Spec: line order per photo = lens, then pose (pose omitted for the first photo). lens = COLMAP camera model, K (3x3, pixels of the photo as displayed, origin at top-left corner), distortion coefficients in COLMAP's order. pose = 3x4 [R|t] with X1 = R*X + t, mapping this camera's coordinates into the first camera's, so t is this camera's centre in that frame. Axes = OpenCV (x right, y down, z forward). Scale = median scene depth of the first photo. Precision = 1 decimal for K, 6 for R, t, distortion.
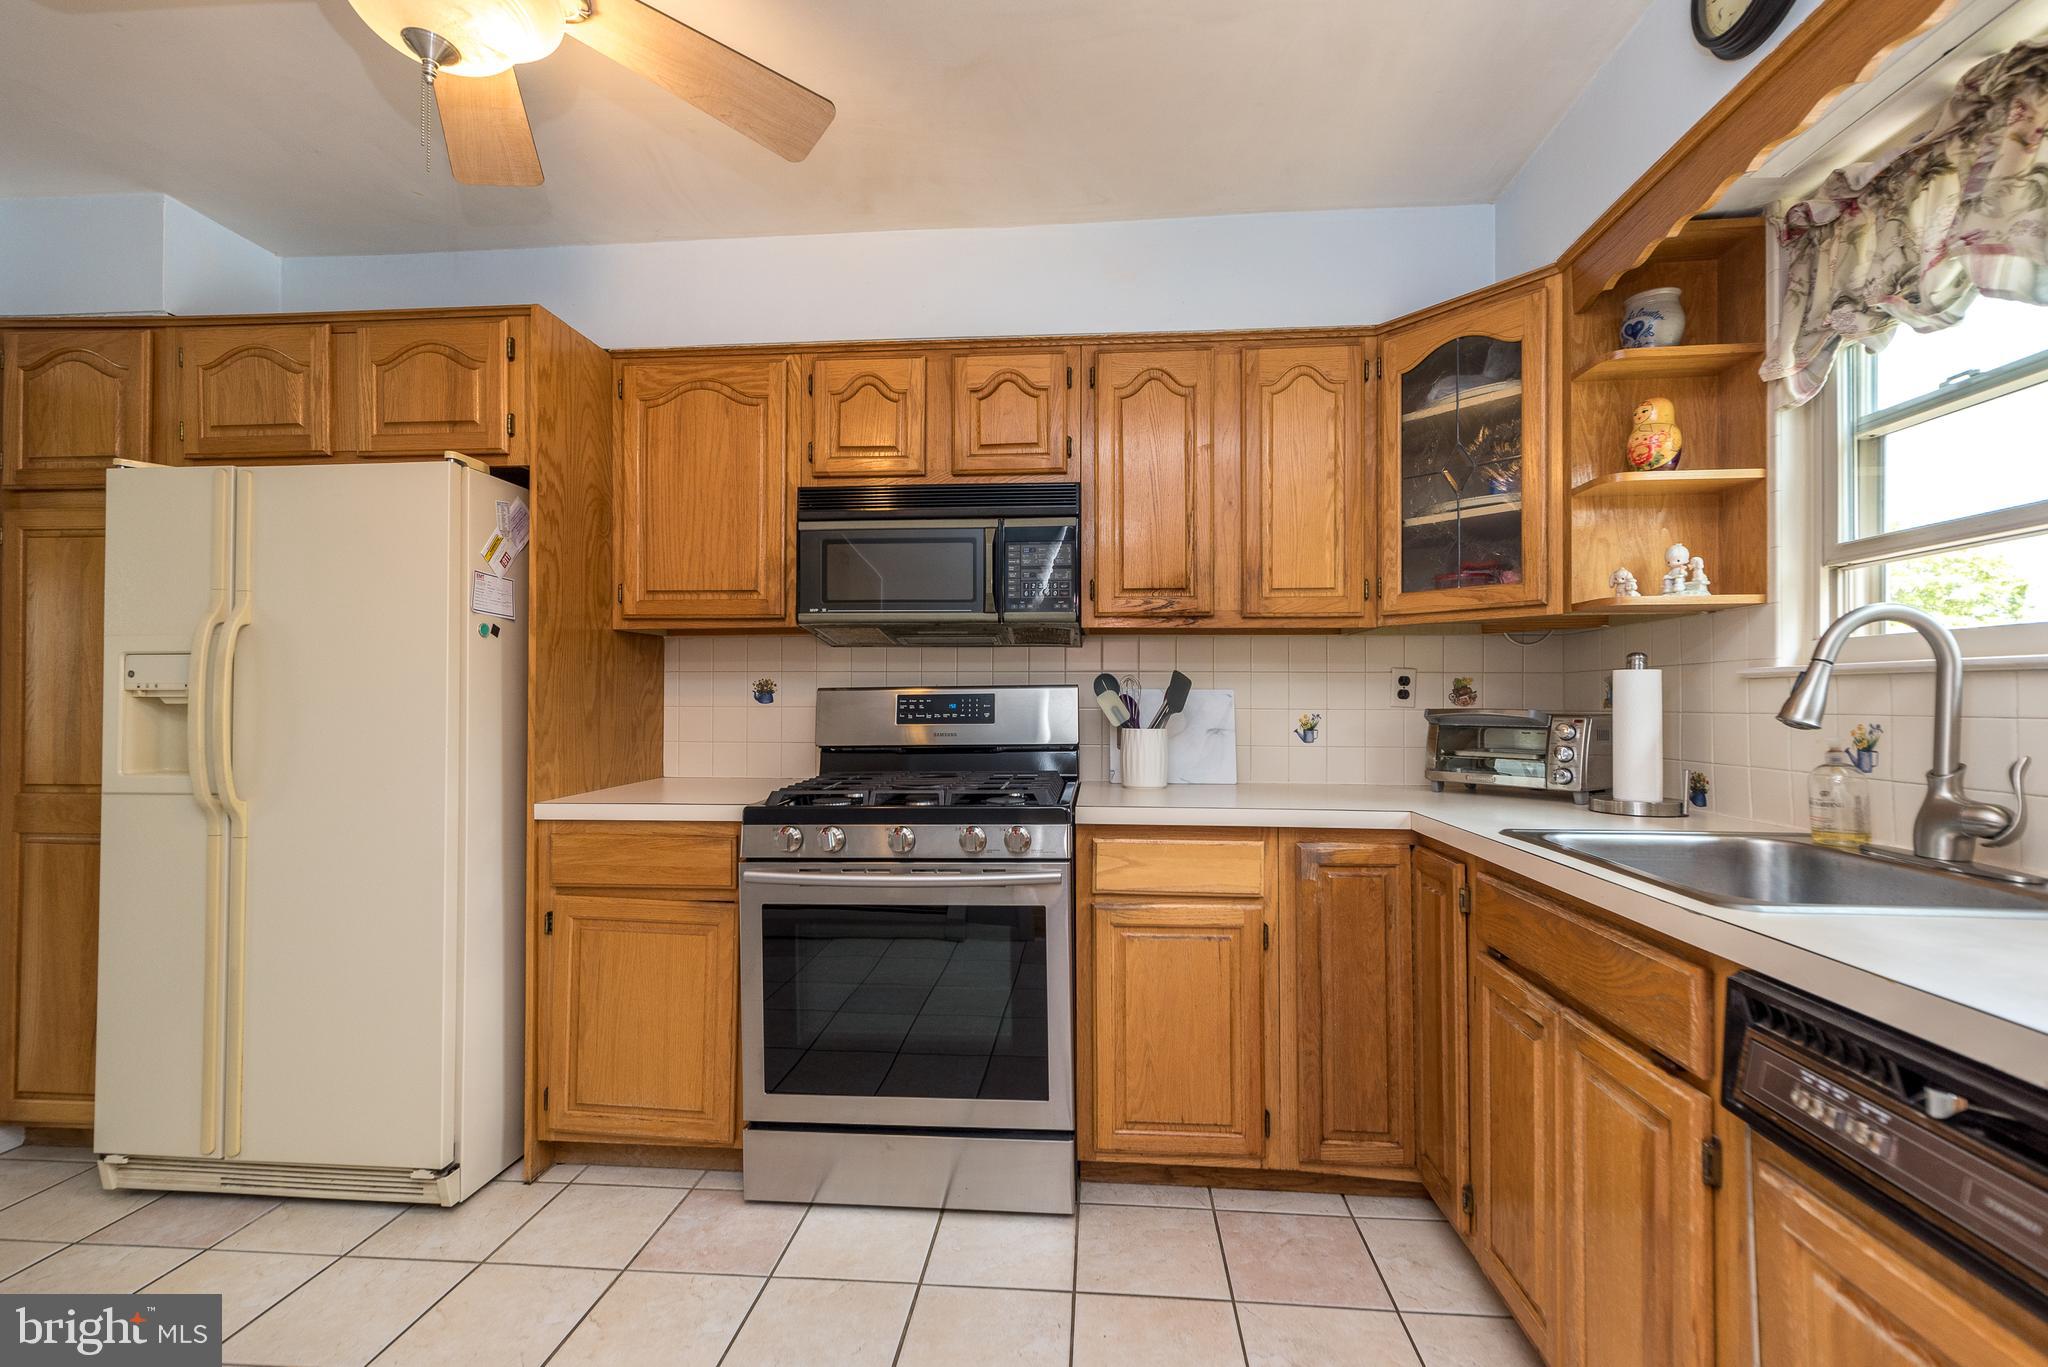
lens RADIAL K [[899.7, 0, 1021.7], [0, 899.7, 689.6], [0, 0, 1]] dist [-0.001188, 0.007419]
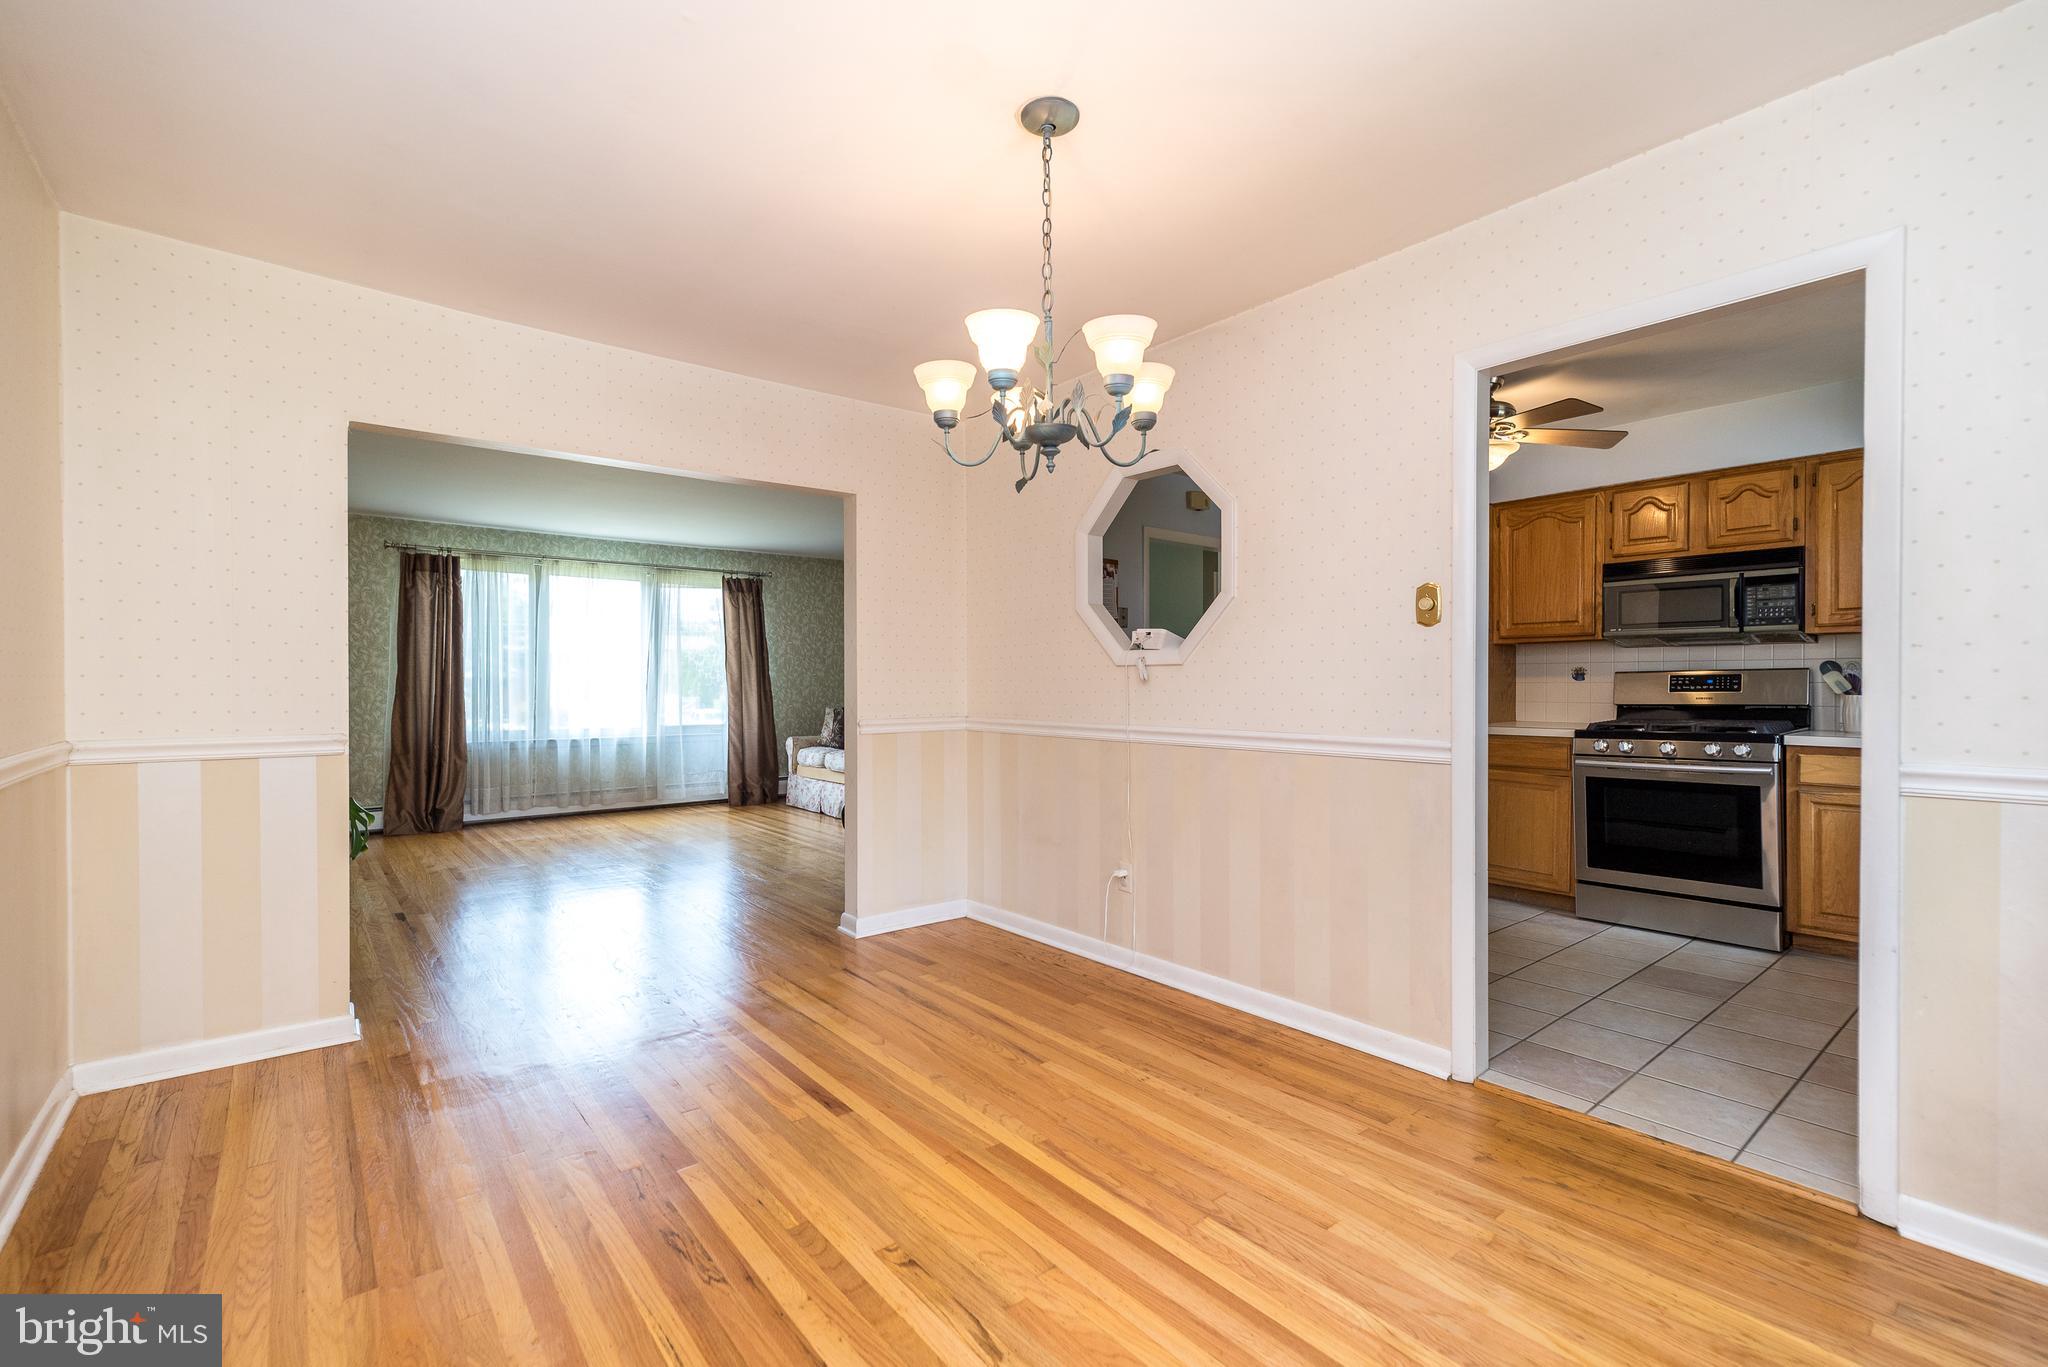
lens RADIAL K [[899.7, 0, 1021.7], [0, 899.7, 689.6], [0, 0, 1]] dist [-0.001188, 0.007419]
pose [[0.703190, 0.002475, -0.710998, 0.237374], [0.012252, 0.999803, 0.015598, -0.009625], [0.710896, -0.019680, 0.703021, -1.202413]]
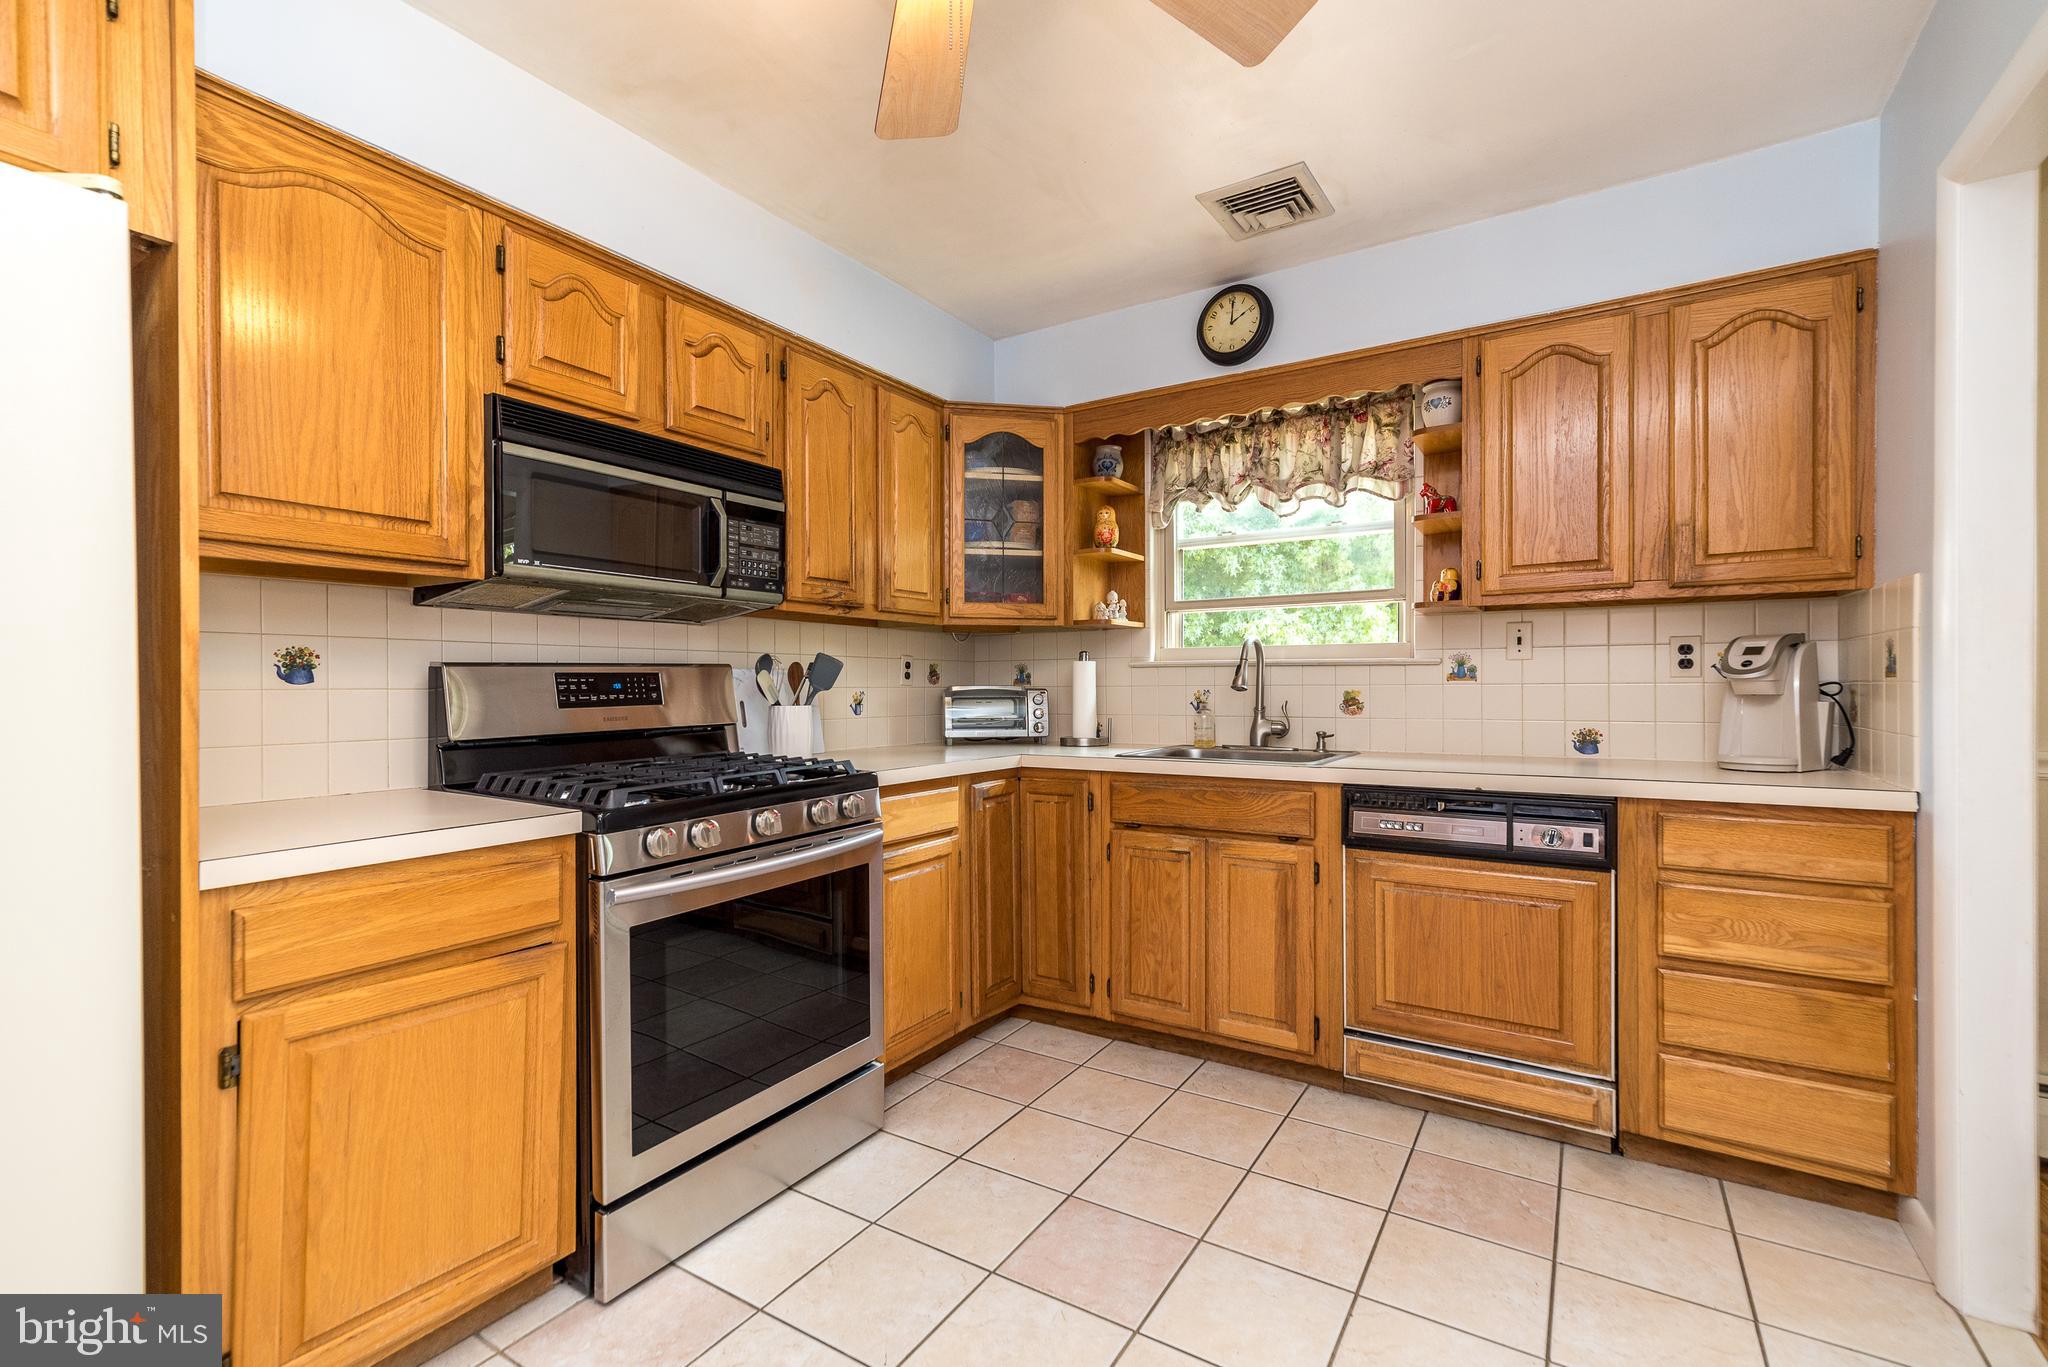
lens RADIAL K [[899.7, 0, 1021.7], [0, 899.7, 689.6], [0, 0, 1]] dist [-0.001188, 0.007419]
pose [[0.461656, -0.007848, 0.887024, -0.733259], [-0.006737, 0.999901, 0.012353, 0.009165], [-0.887033, -0.011679, 0.461558, 0.270883]]
